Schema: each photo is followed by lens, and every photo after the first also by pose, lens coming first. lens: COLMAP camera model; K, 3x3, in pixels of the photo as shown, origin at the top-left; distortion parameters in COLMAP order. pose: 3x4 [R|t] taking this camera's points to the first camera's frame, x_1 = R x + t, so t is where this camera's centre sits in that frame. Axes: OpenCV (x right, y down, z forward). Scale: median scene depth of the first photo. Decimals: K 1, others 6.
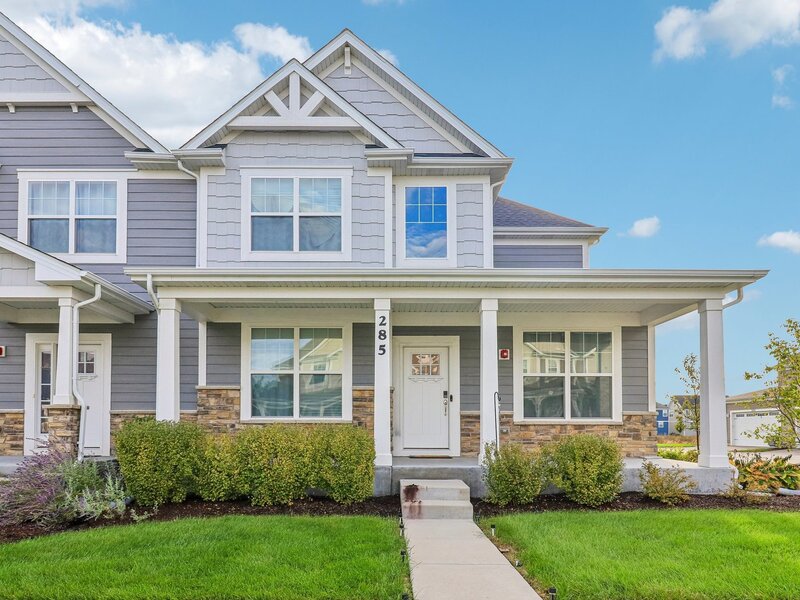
lens RADIAL K [[599.4, 0, 349.8], [0, 599.4, 414.1], [0, 0, 1]] dist [0.008878, 0.003334]
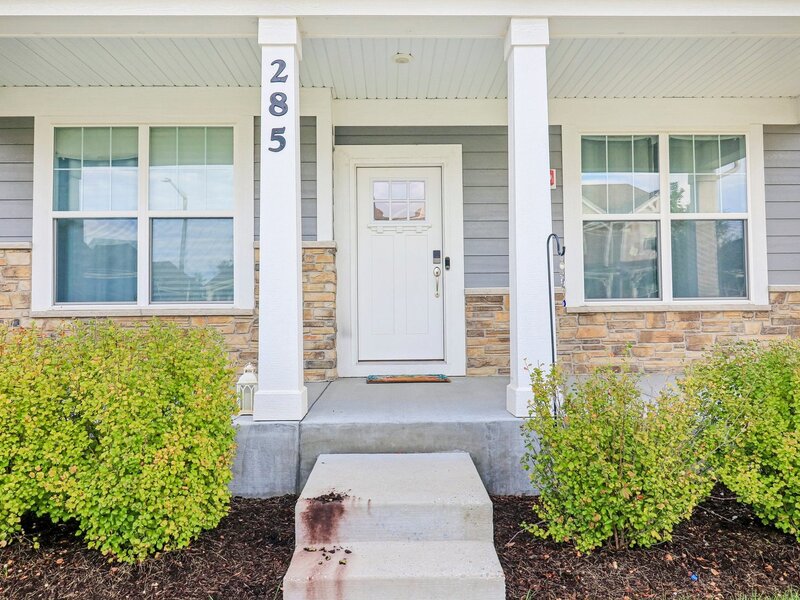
lens RADIAL K [[664.9, 0, 400.0], [0, 664.9, 300.0], [0, 0, 1]] dist [0.052390, -0.000967]
pose [[0.996611, -0.011722, 0.081418, 0.081642], [0.011604, 0.999931, 0.001926, 0.003564], [-0.081435, -0.000975, 0.996678, 0.433079]]
